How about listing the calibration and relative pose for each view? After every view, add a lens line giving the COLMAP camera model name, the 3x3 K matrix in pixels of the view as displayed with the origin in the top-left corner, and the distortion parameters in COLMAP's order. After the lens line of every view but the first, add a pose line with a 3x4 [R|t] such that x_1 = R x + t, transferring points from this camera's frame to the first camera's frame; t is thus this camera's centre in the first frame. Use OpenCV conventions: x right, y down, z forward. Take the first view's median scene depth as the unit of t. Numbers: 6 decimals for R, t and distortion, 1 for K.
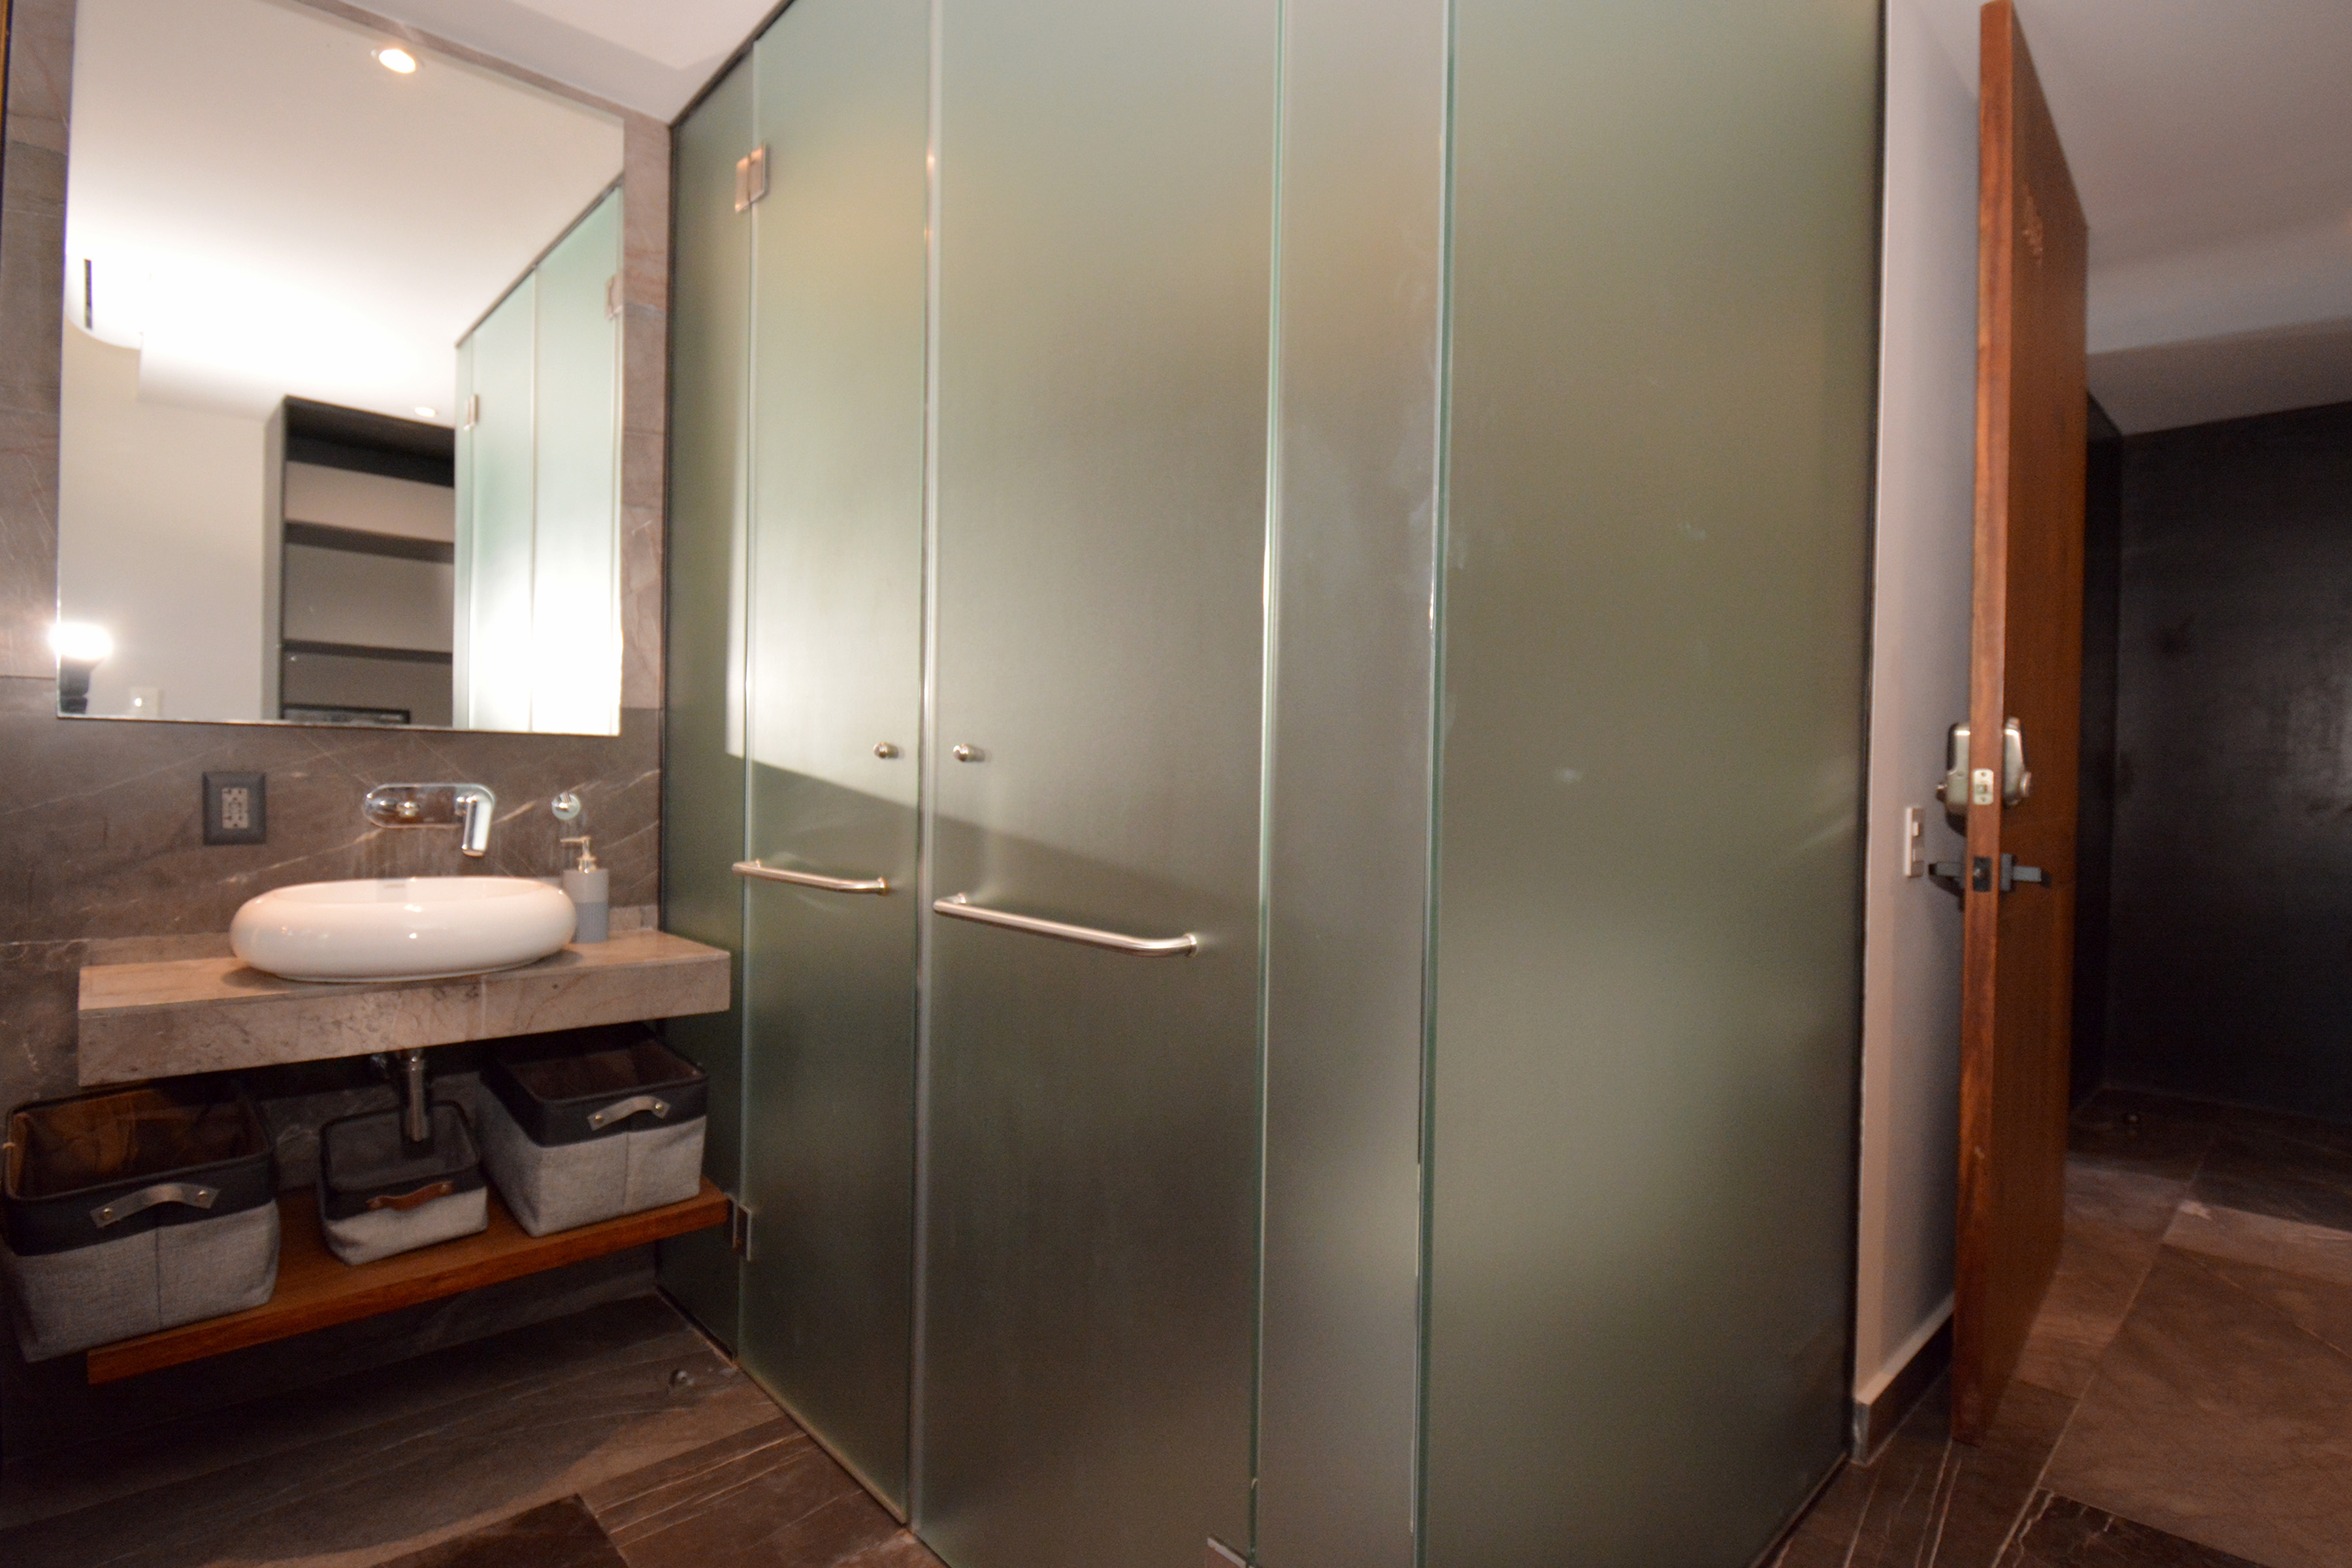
lens RADIAL K [[1140.5, 0, 1203.6], [0, 1140.5, 781.1], [0, 0, 1]] dist [0.001487, -0.017814]
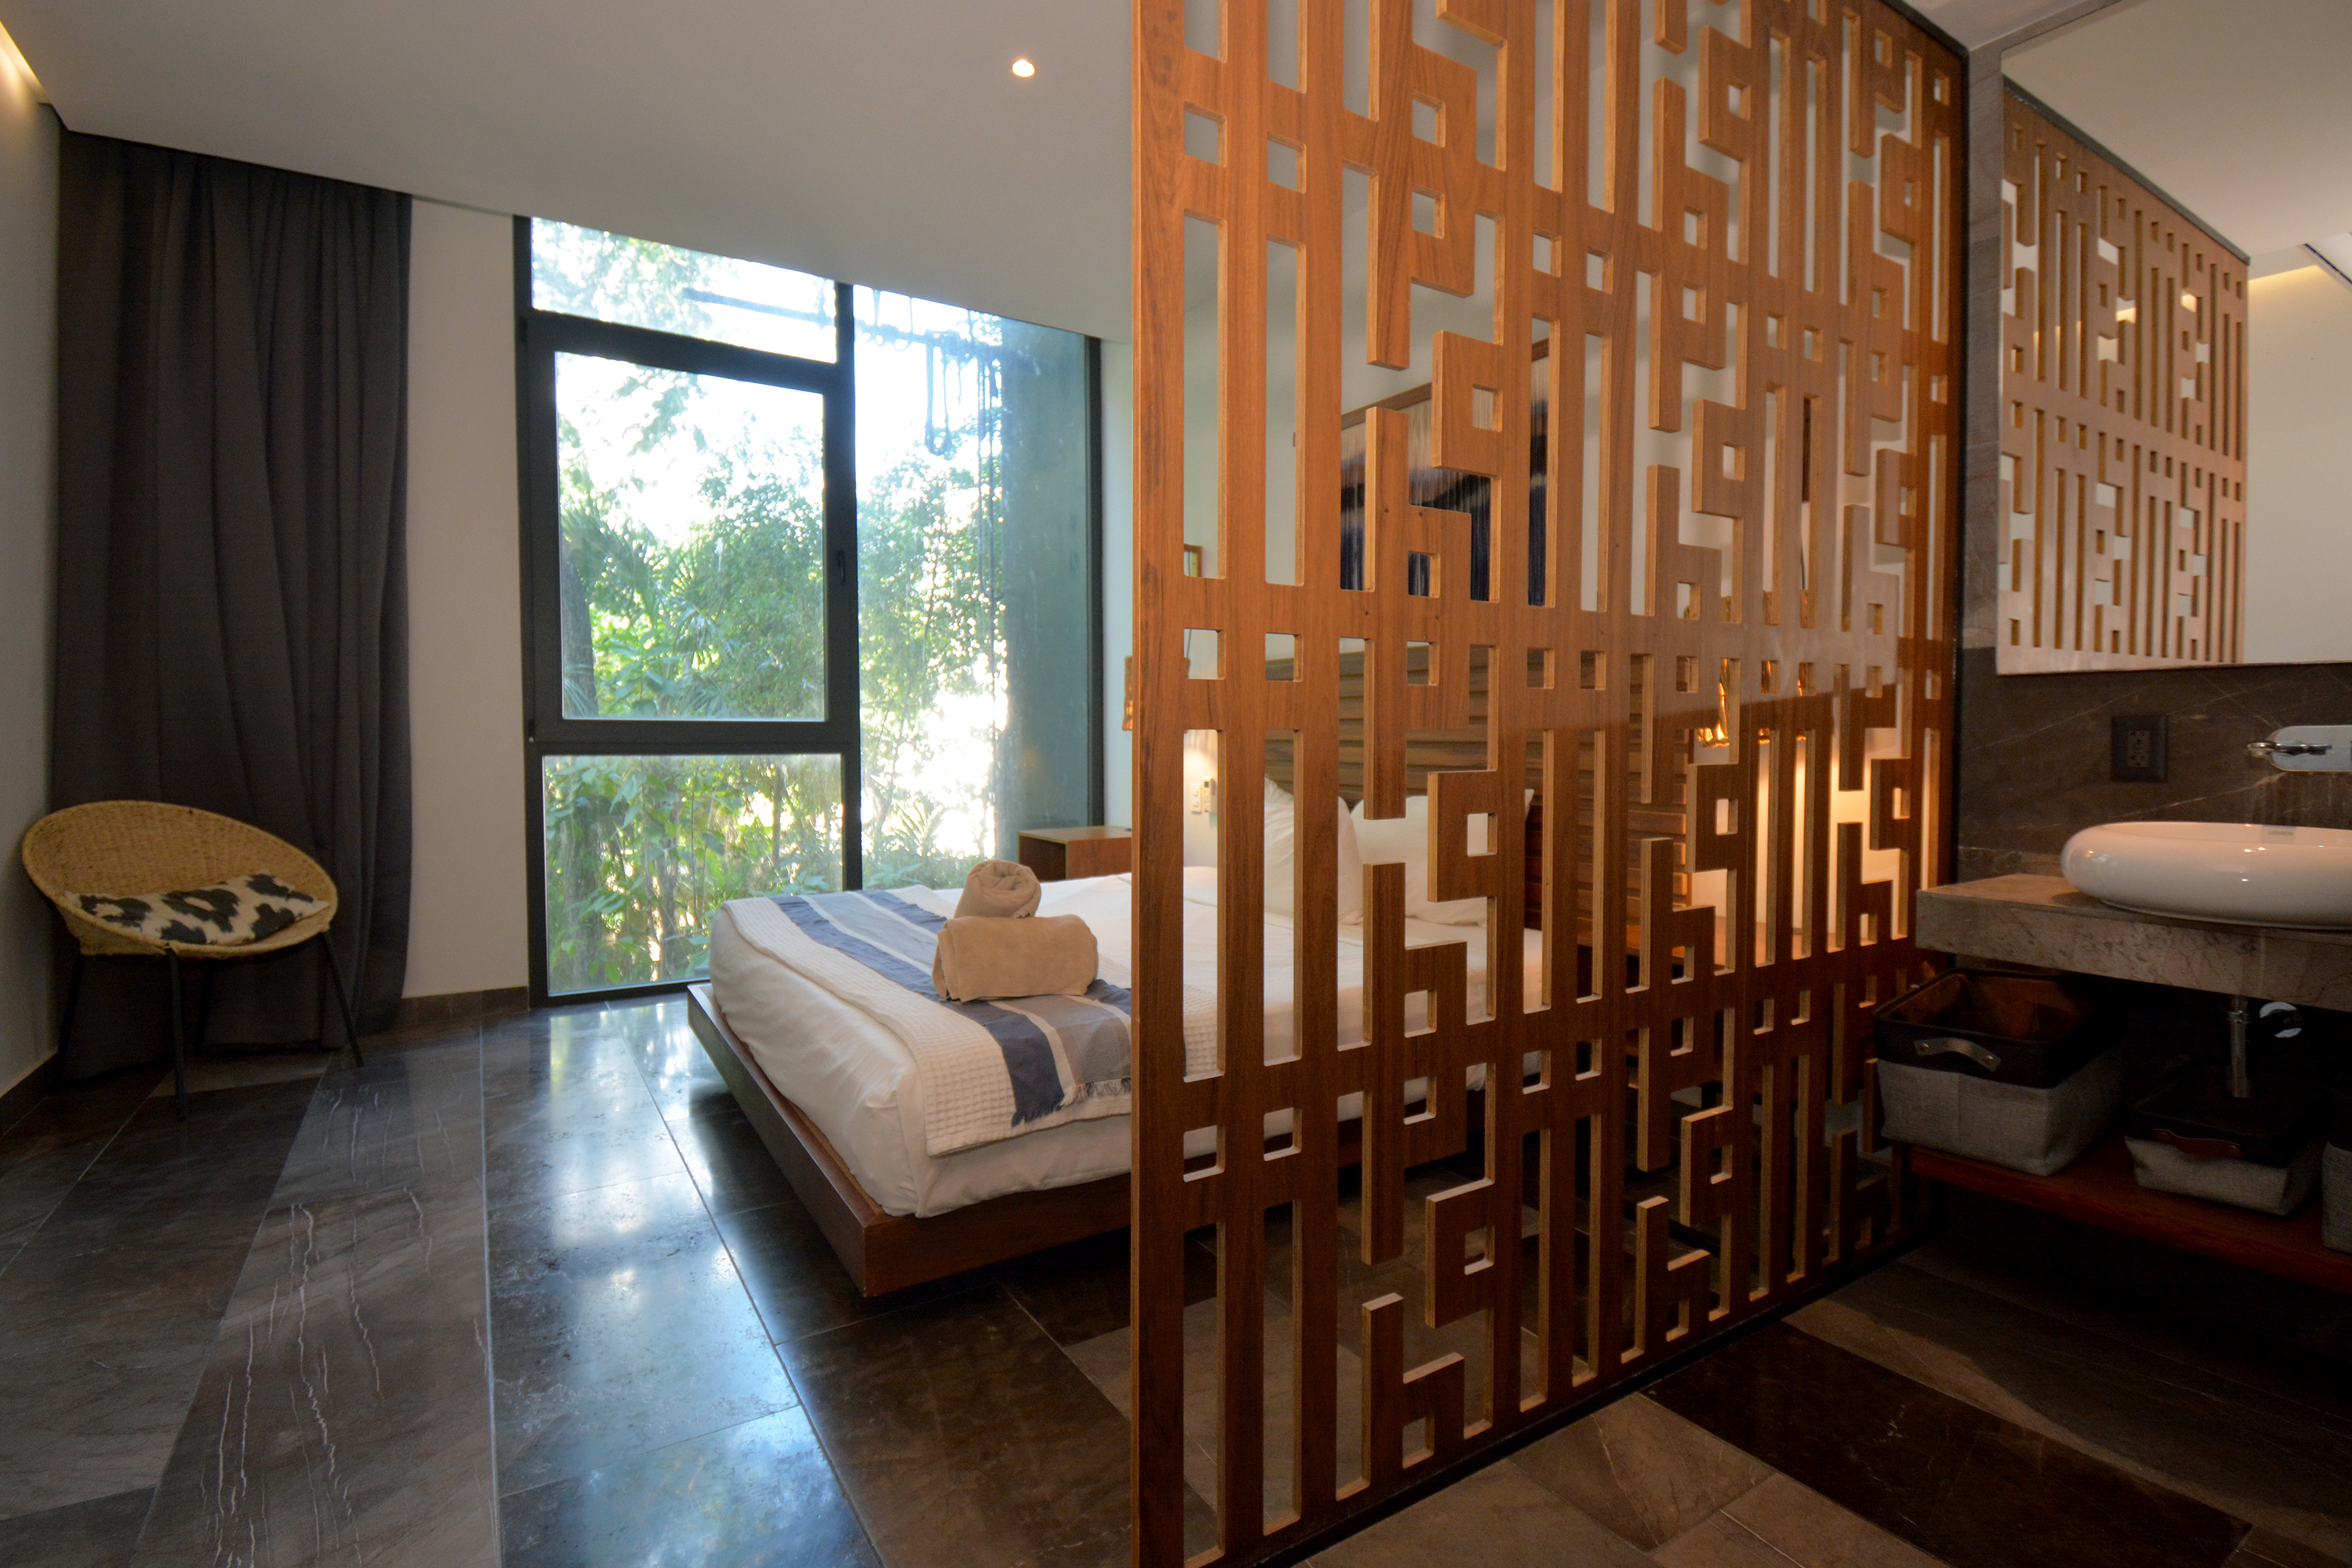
lens RADIAL K [[1101.9, 0, 1230.9], [0, 1101.9, 775.9], [0, 0, 1]] dist [0.026482, -0.029600]
pose [[-0.164939, 0.021176, -0.986076, 0.359733], [-0.008139, 0.999706, 0.022830, 0.034416], [0.986270, 0.011791, -0.164719, 0.325413]]
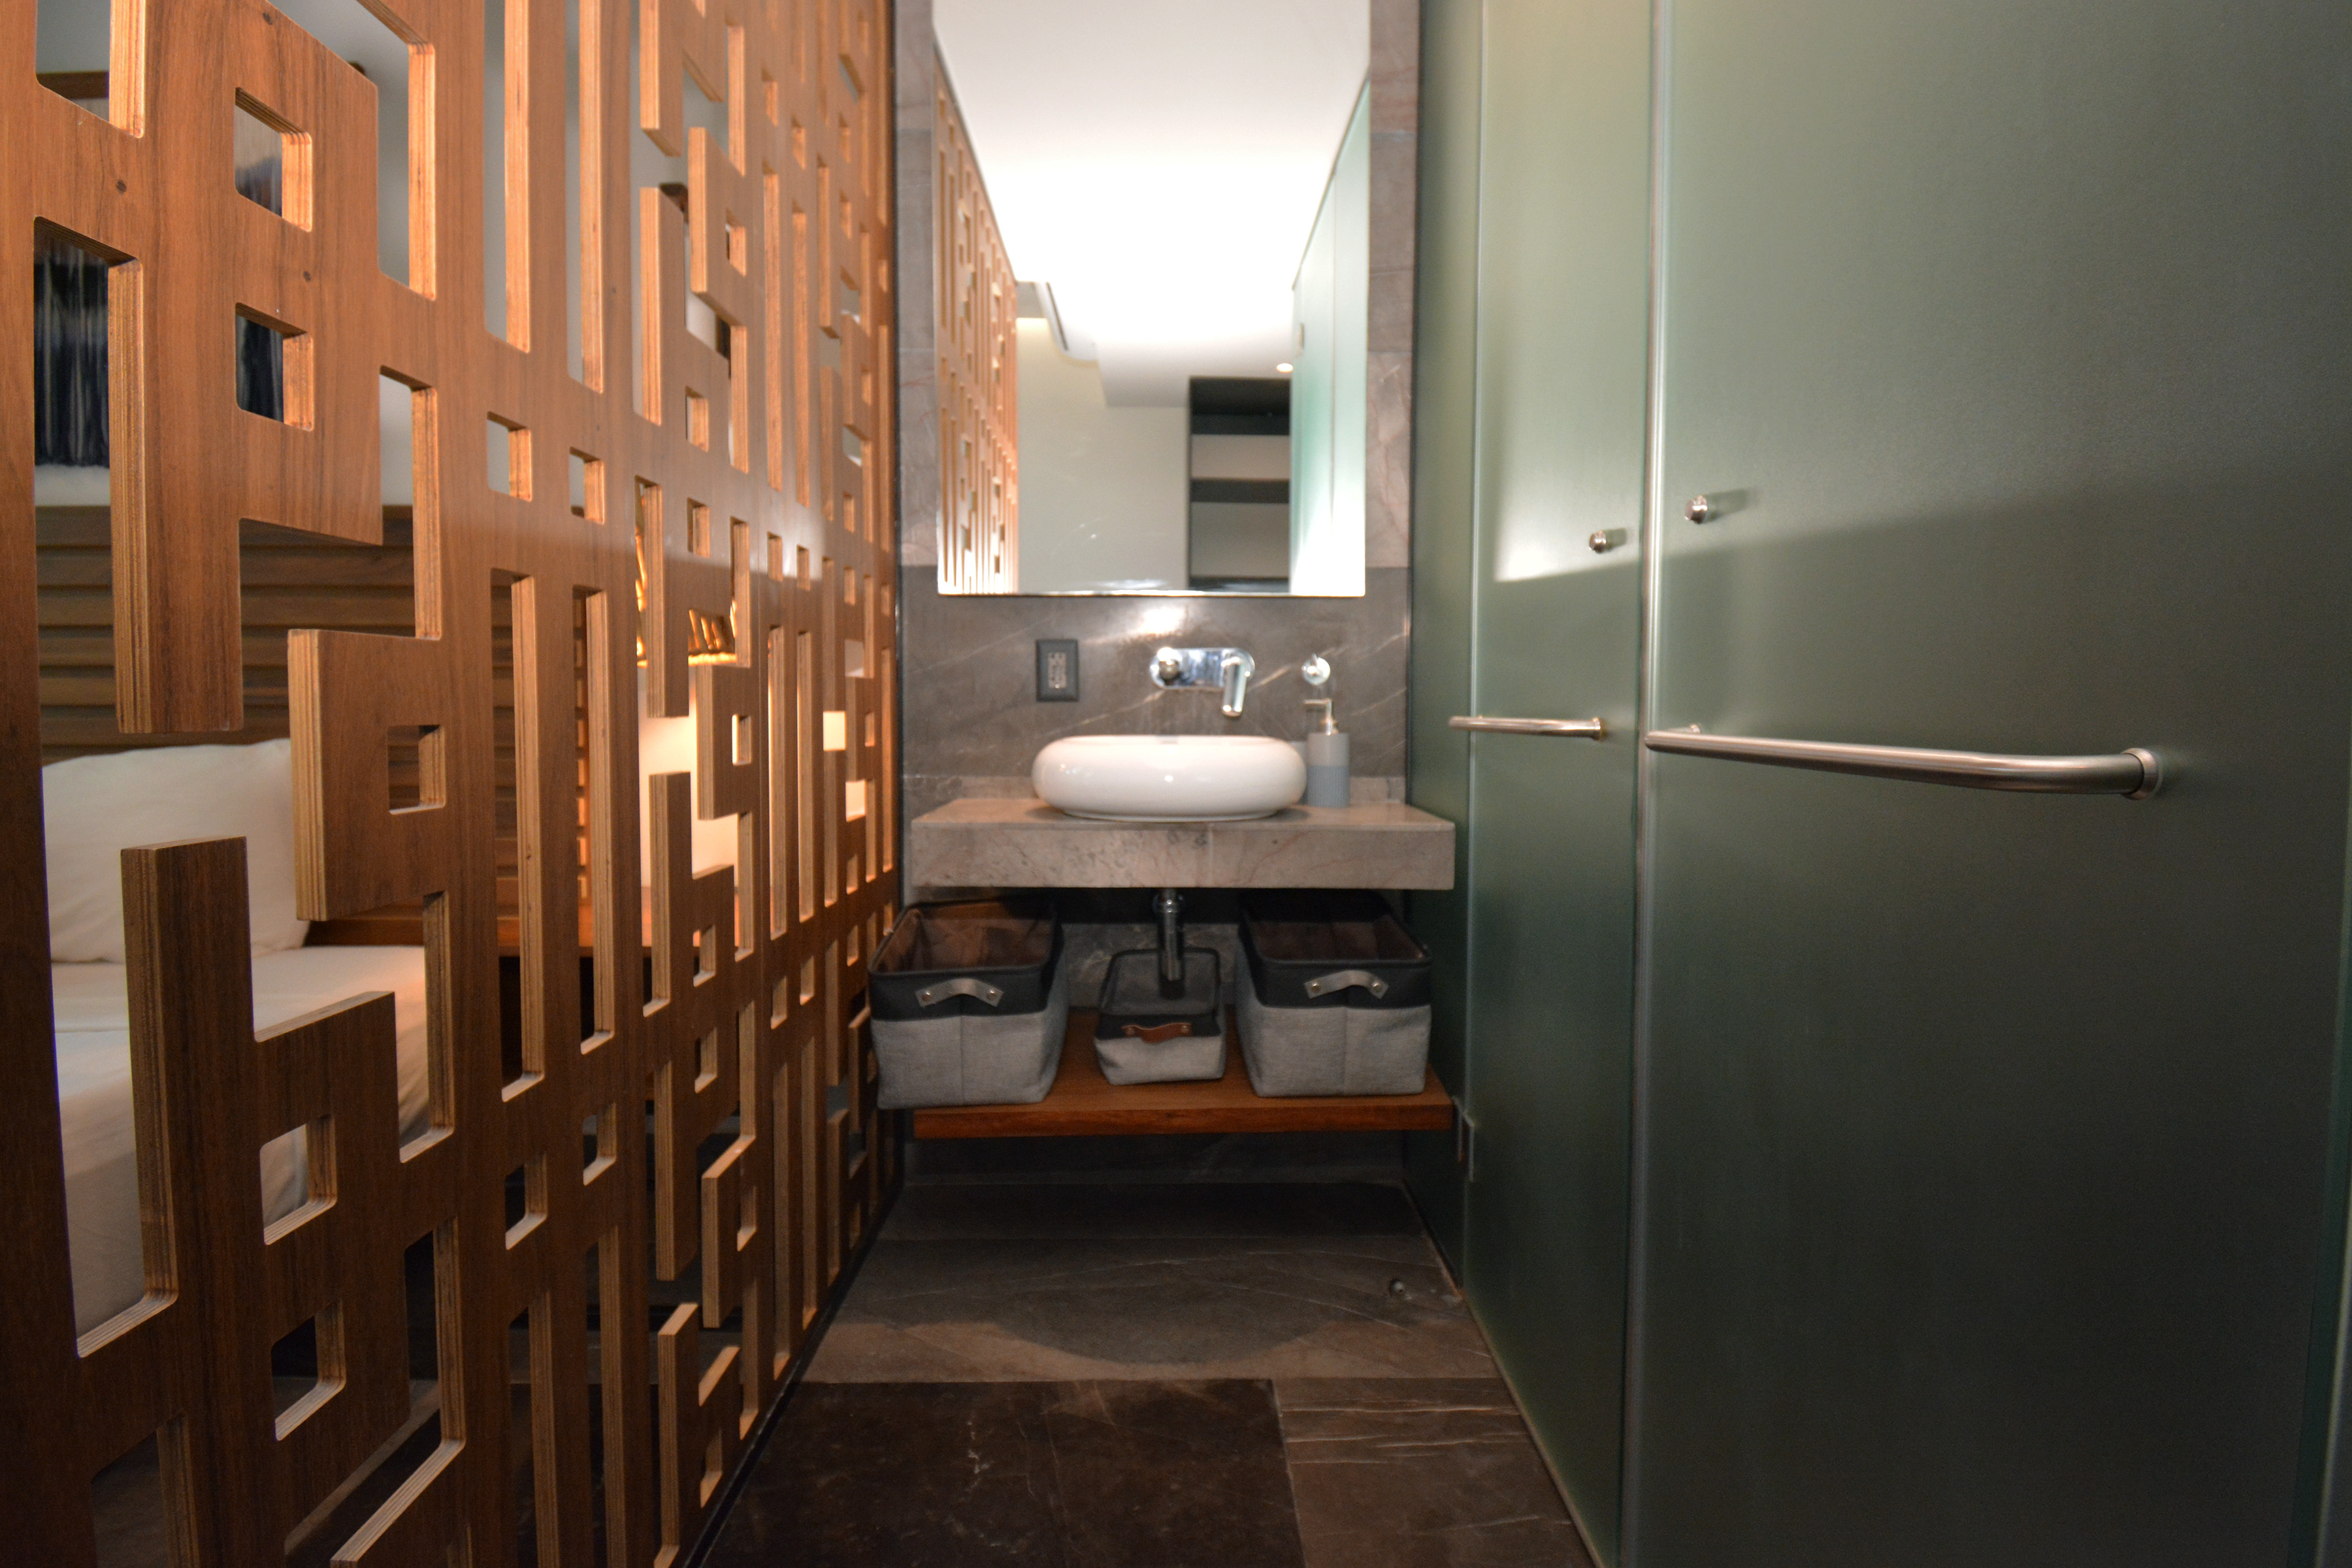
lens RADIAL K [[1099.2, 0, 1181.7], [0, 1099.2, 749.3], [0, 0, 1]] dist [0.025288, -0.031008]
pose [[0.732924, 0.015509, -0.680134, 0.004119], [0.004635, 0.999603, 0.027789, 0.077202], [0.680295, -0.023520, 0.732561, 0.271792]]
